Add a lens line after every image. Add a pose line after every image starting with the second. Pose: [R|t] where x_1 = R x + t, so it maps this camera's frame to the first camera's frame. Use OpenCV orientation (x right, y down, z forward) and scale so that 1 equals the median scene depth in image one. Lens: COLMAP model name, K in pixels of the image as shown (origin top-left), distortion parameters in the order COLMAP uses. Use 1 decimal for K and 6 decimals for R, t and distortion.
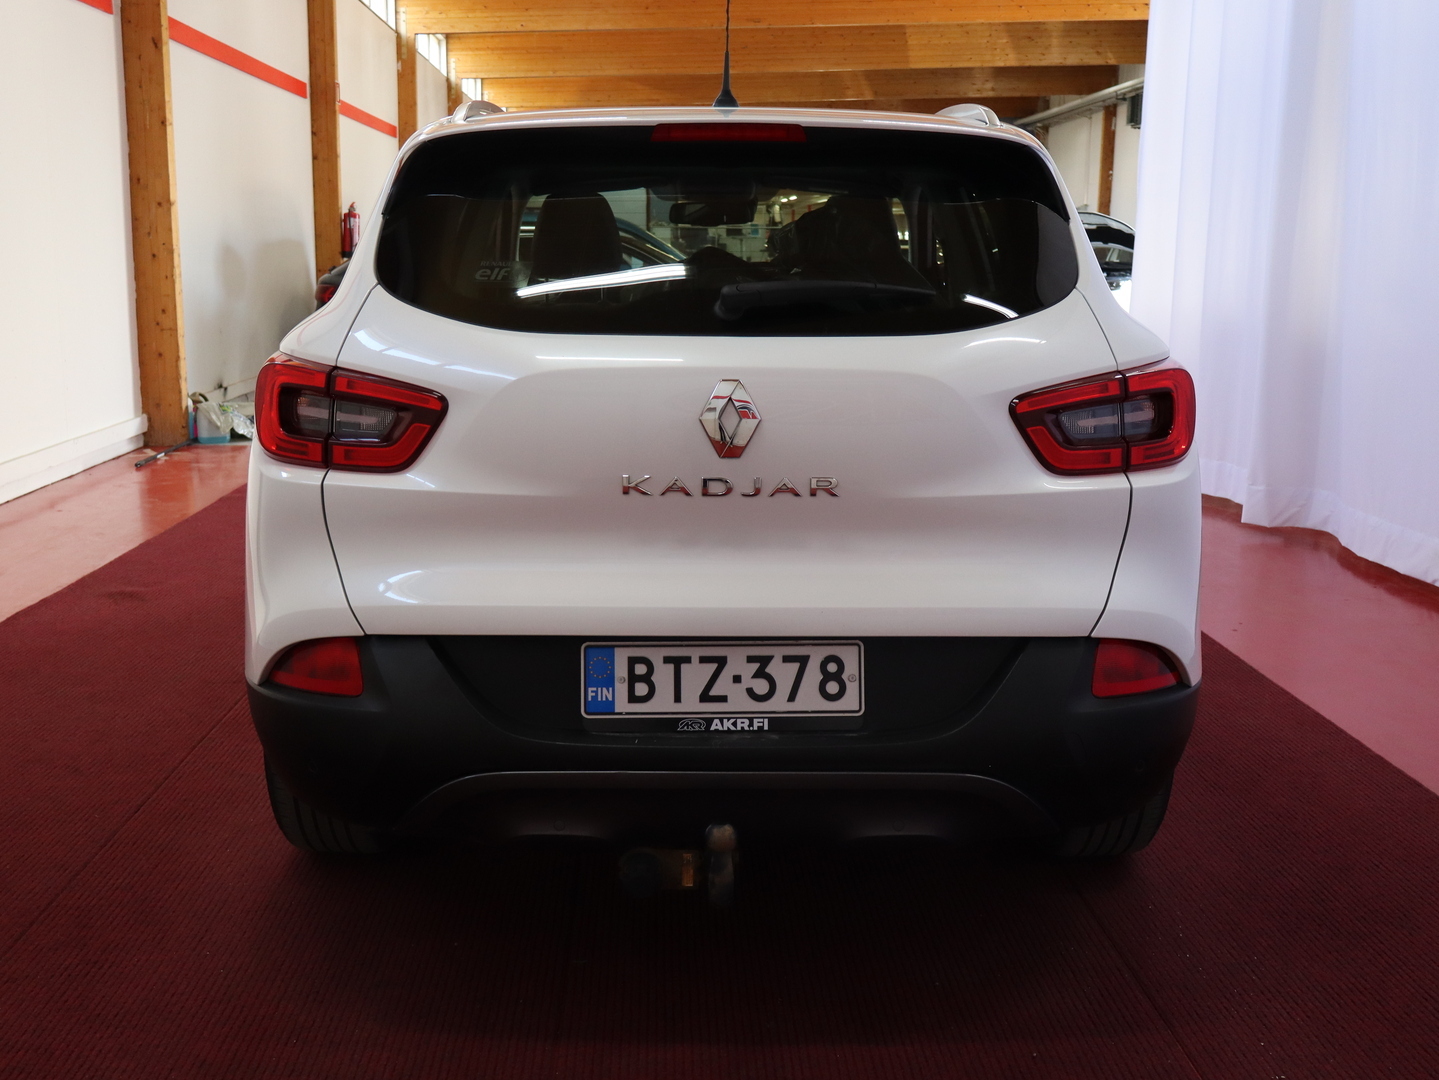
lens RADIAL K [[1421.7, 0, 719.5], [0, 1421.7, 540.0], [0, 0, 1]] dist [-0.011825, 0.002520]
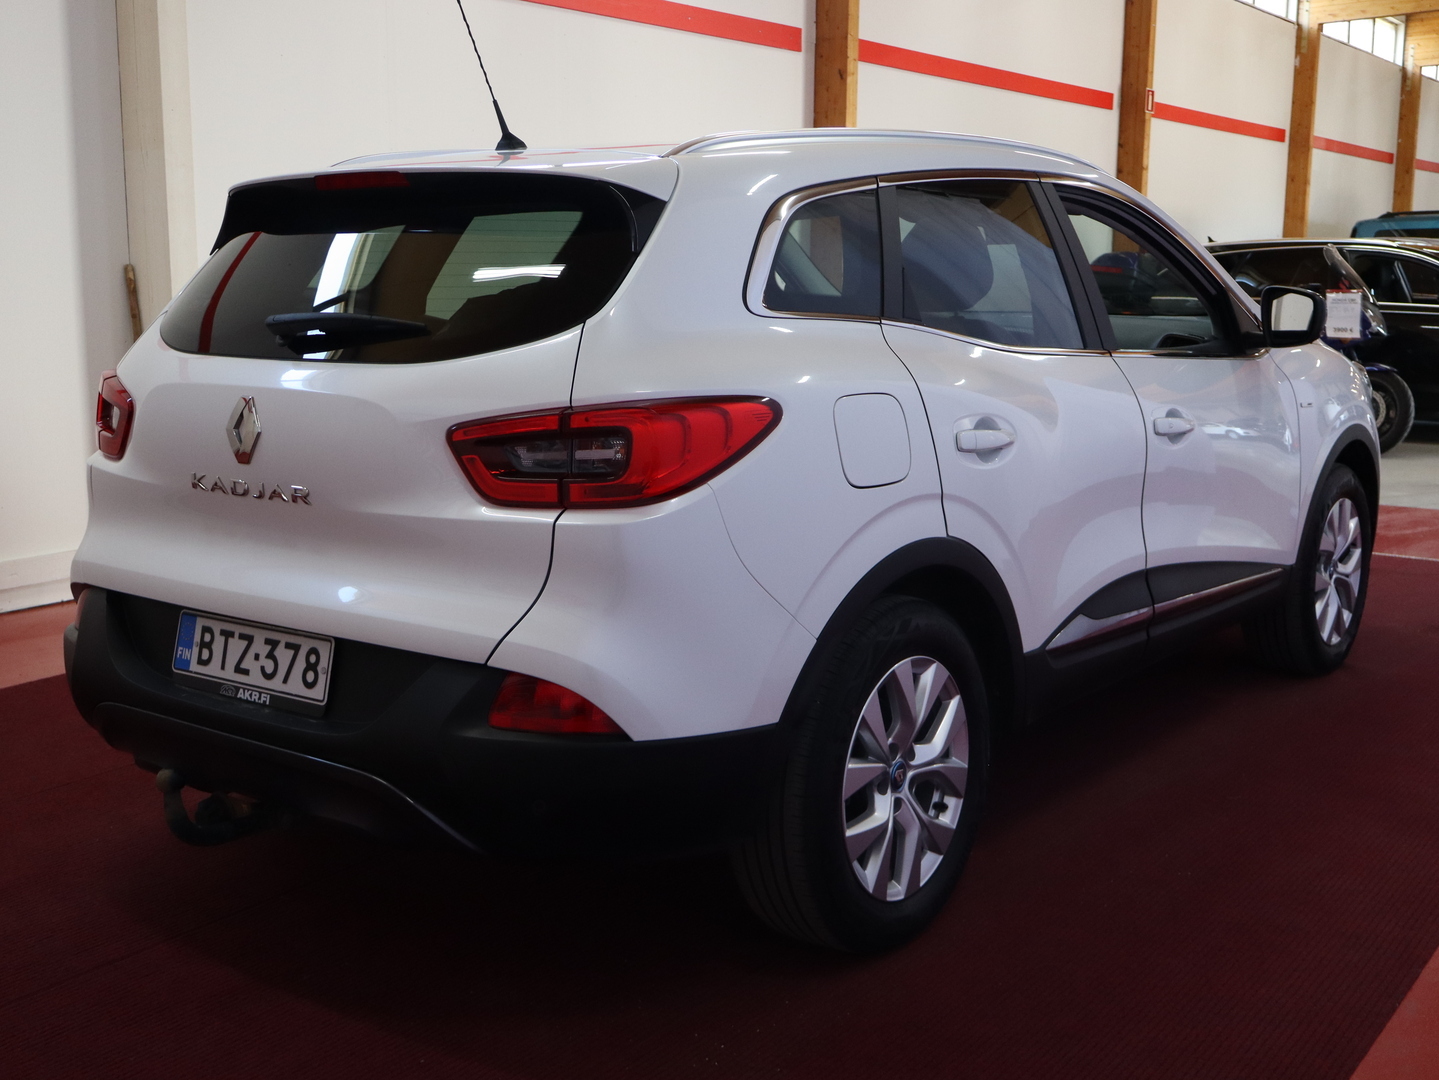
lens RADIAL K [[1543.8, 0, 719.5], [0, 1543.8, 540.0], [0, 0, 1]] dist [0.003791, 0.000110]
pose [[0.804890, 0.095989, -0.585609, 1.035041], [-0.111011, 0.993766, 0.010313, -0.050491], [0.582948, 0.056708, 0.810528, 0.200284]]
